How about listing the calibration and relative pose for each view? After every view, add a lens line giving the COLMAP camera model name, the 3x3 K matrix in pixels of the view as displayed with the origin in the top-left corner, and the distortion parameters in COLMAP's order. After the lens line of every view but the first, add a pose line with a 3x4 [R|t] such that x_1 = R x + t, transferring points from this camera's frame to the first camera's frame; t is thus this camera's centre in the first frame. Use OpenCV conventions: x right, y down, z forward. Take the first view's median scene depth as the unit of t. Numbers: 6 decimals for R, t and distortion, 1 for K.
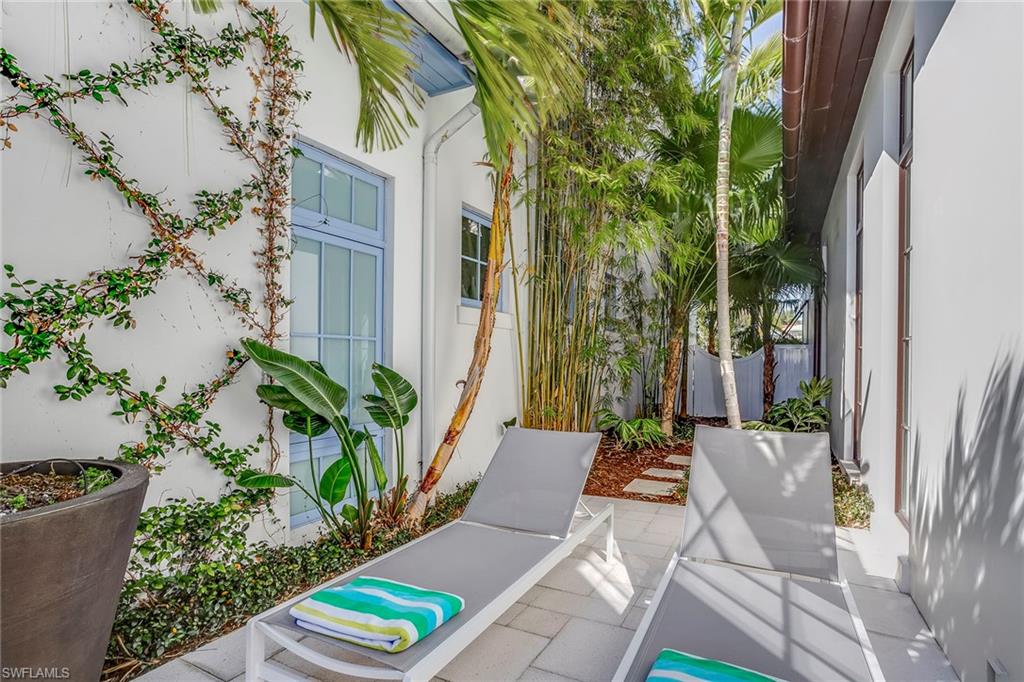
lens RADIAL K [[515.9, 0, 514.9], [0, 515.9, 346.9], [0, 0, 1]] dist [-0.001378, 0.000876]
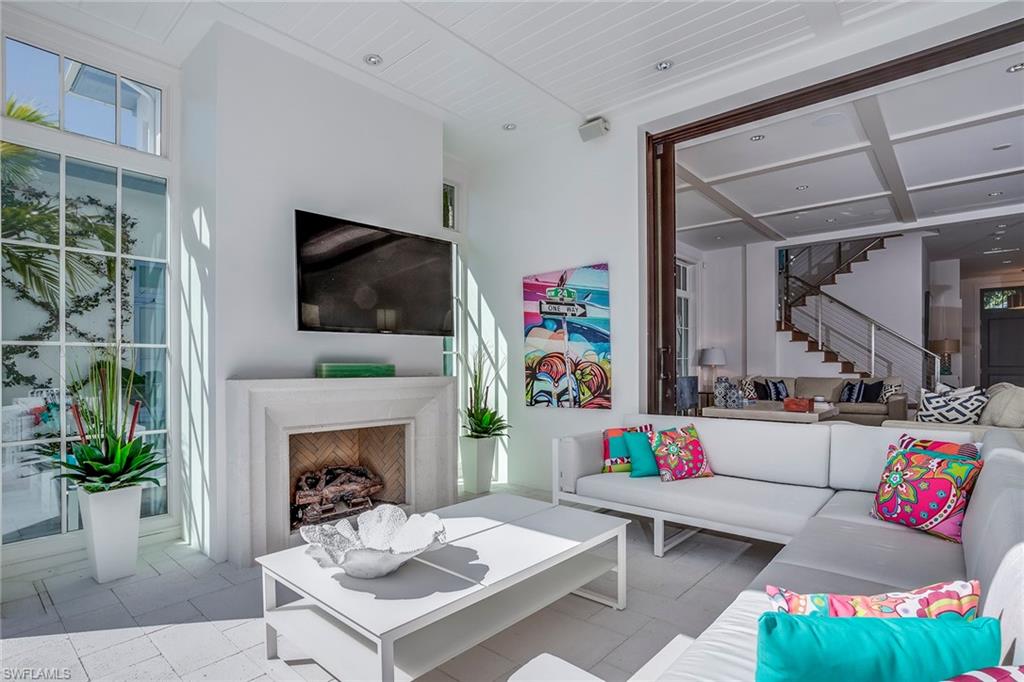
lens RADIAL K [[516.1, 0, 506.9], [0, 516.1, 367.4], [0, 0, 1]] dist [0.001130, 0.000512]
pose [[0.968601, 0.002308, -0.248609, 1.728389], [0.003499, 0.999731, 0.022916, -0.035260], [0.248595, -0.023067, 0.968333, -0.700256]]
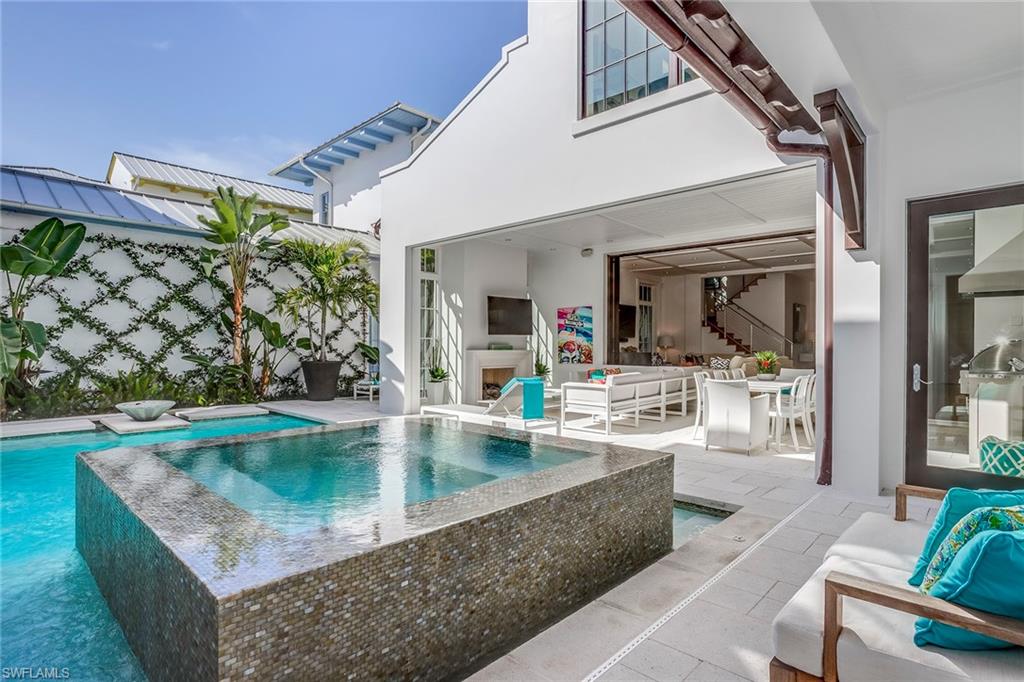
lens RADIAL K [[515.9, 0, 514.9], [0, 515.9, 346.9], [0, 0, 1]] dist [-0.001378, 0.000876]
pose [[0.963359, 0.011192, -0.267982, 2.149934], [-0.004620, 0.999673, 0.025141, -0.101081], [0.268175, -0.022982, 0.963096, -3.197959]]
